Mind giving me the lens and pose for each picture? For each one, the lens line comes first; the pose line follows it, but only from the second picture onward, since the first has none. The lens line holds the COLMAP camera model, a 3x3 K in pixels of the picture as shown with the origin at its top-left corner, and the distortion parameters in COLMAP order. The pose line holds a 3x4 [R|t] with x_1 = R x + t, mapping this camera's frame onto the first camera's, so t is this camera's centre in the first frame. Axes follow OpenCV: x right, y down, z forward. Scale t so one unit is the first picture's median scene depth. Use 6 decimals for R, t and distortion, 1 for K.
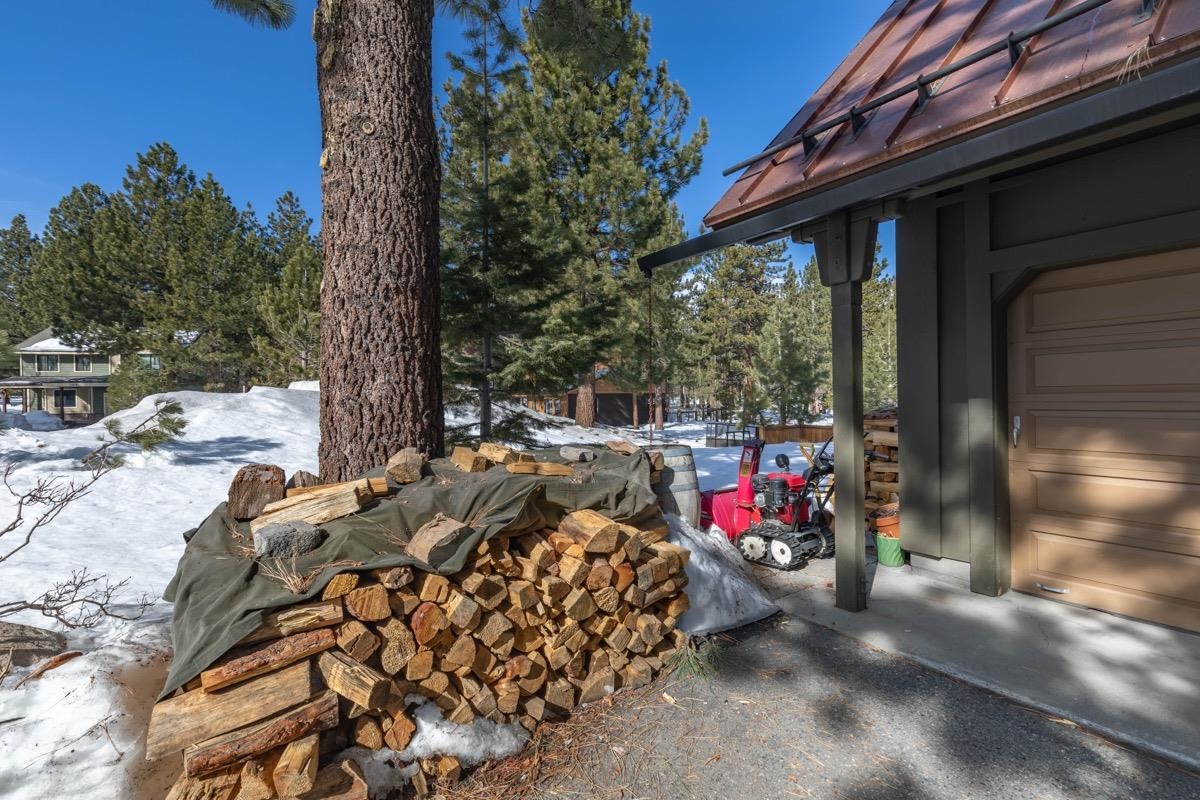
lens RADIAL K [[540.8, 0, 604.3], [0, 540.8, 401.1], [0, 0, 1]] dist [0.009687, -0.000896]
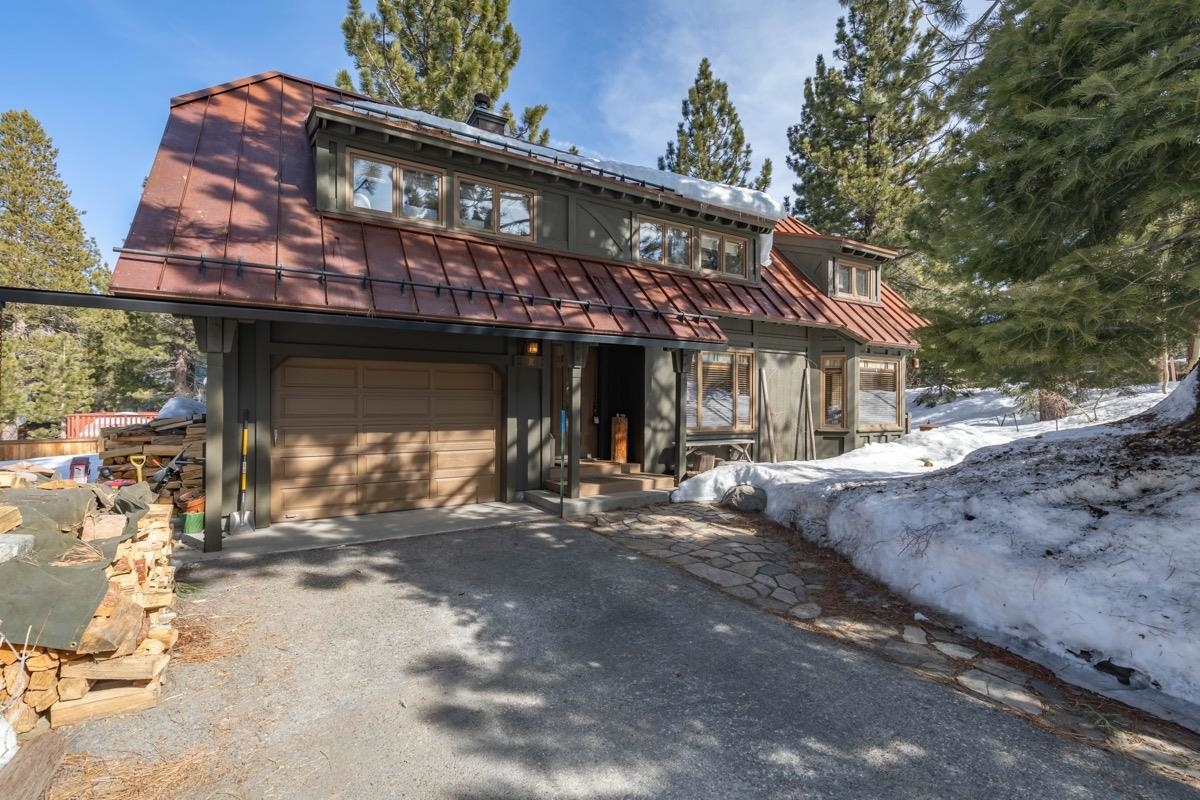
lens RADIAL K [[540.8, 0, 604.3], [0, 540.8, 401.1], [0, 0, 1]] dist [0.009687, -0.000896]
pose [[0.081913, 0.018523, 0.996467, -0.907675], [-0.000471, 0.999828, -0.018546, -0.033265], [-0.996639, 0.001050, 0.081908, -0.281105]]
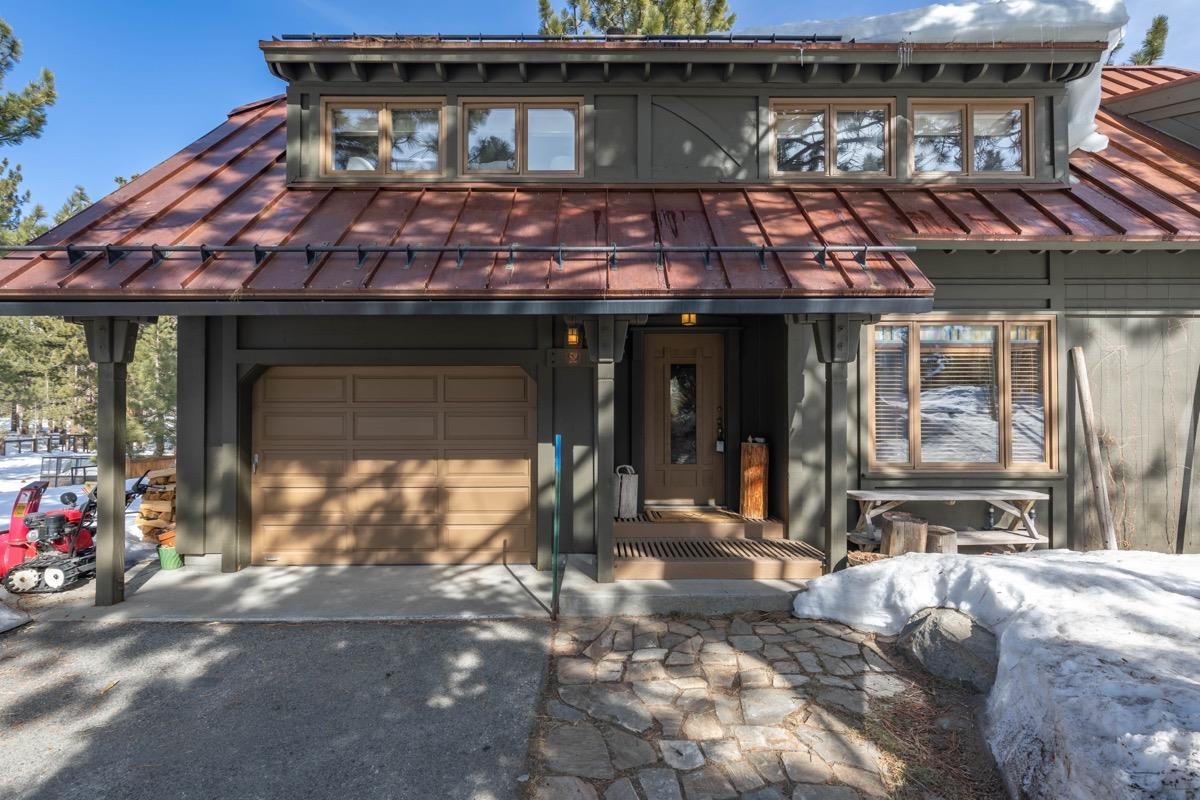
lens RADIAL K [[549.7, 0, 601.9], [0, 549.7, 405.3], [0, 0, 1]] dist [0.008447, -0.000076]
pose [[0.580060, 0.028384, 0.814079, 0.028732], [-0.002946, 0.999459, -0.032748, -0.057237], [-0.814569, 0.016597, 0.579830, -0.672733]]
